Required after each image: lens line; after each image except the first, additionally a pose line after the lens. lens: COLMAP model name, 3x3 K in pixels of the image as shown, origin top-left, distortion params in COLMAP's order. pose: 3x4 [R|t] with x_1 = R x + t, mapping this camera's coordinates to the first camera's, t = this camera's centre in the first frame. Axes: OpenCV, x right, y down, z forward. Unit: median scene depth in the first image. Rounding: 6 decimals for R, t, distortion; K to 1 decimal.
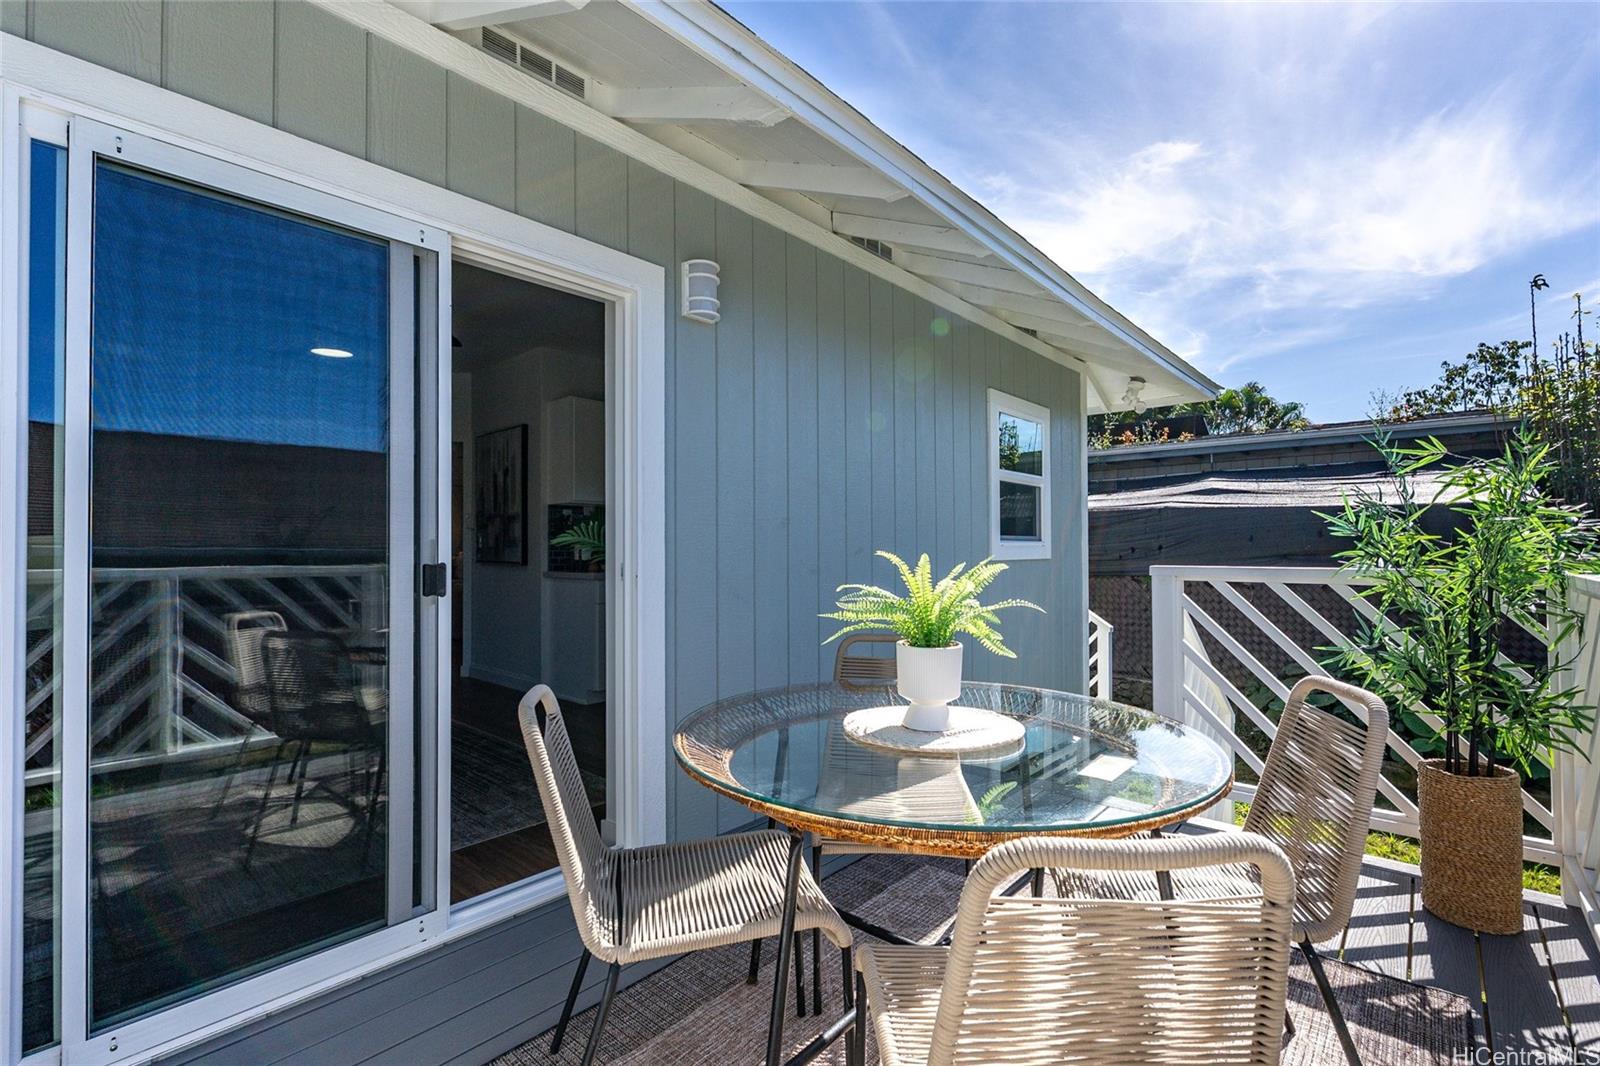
lens RADIAL K [[711.5, 0, 806.1], [0, 711.5, 533.5], [0, 0, 1]] dist [-0.000423, -0.000400]
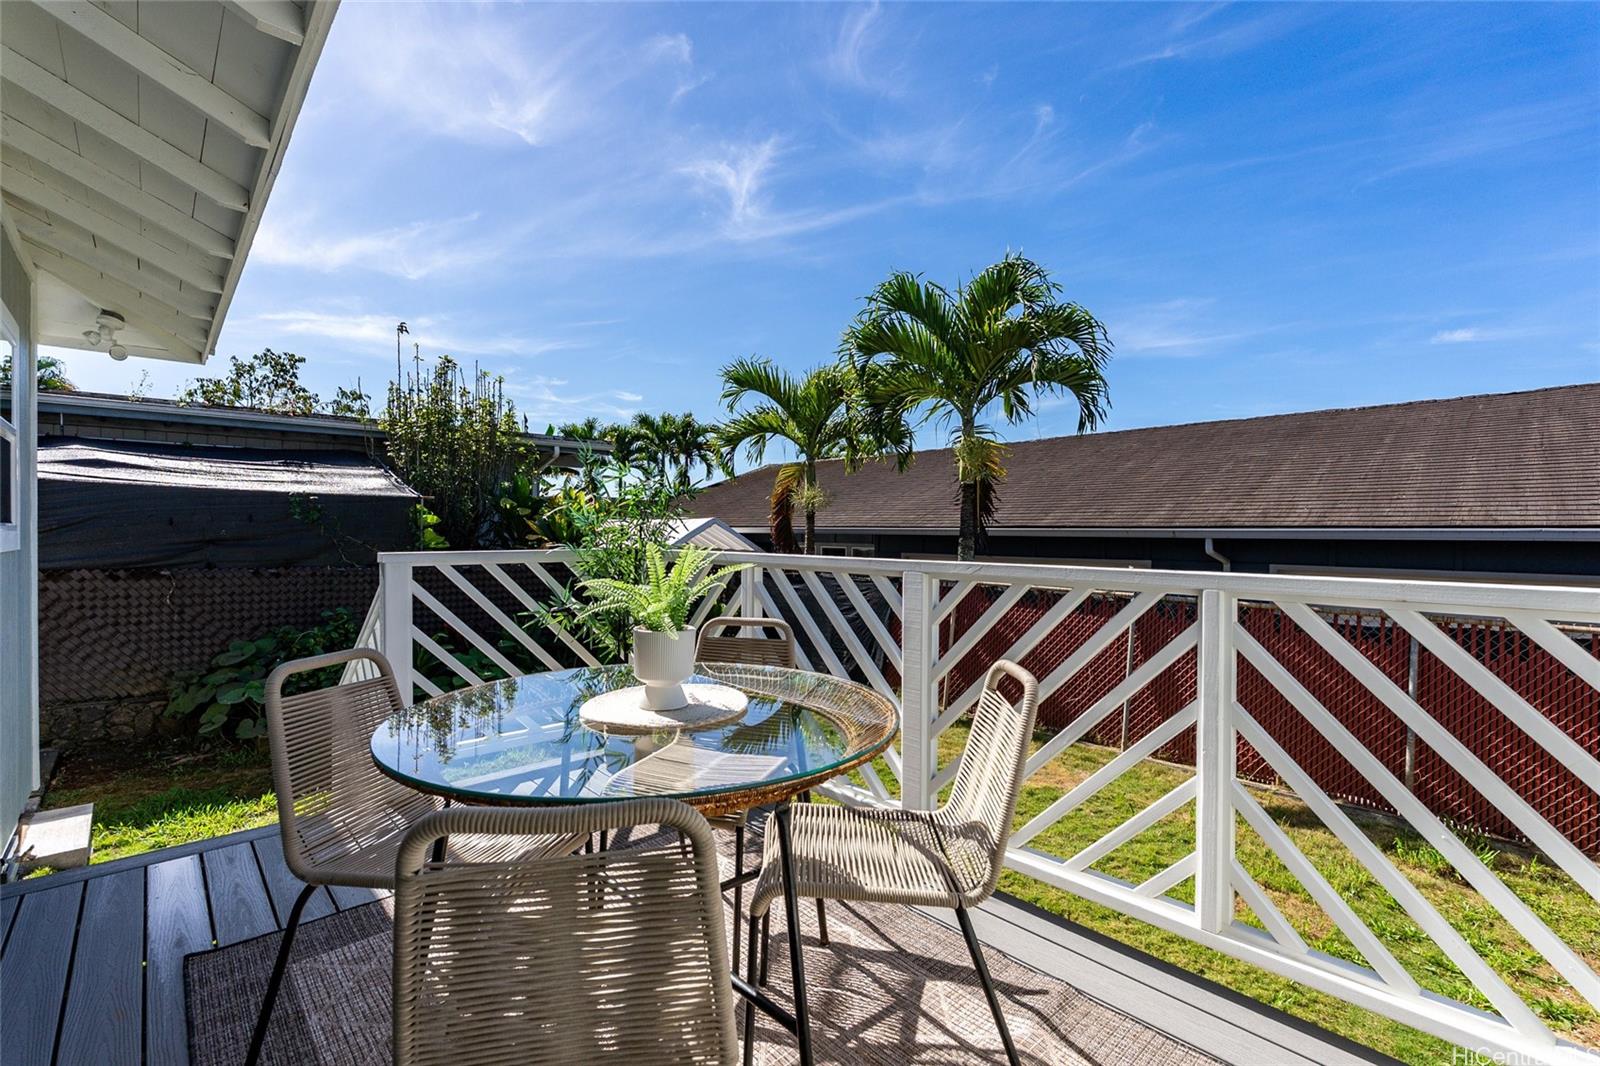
lens RADIAL K [[711.5, 0, 806.1], [0, 711.5, 533.5], [0, 0, 1]] dist [-0.000423, -0.000400]
pose [[0.093286, 0.002632, 0.995636, -0.234419], [-0.024238, 0.999706, -0.000371, 0.002479], [-0.995344, -0.024098, 0.093322, 0.175662]]
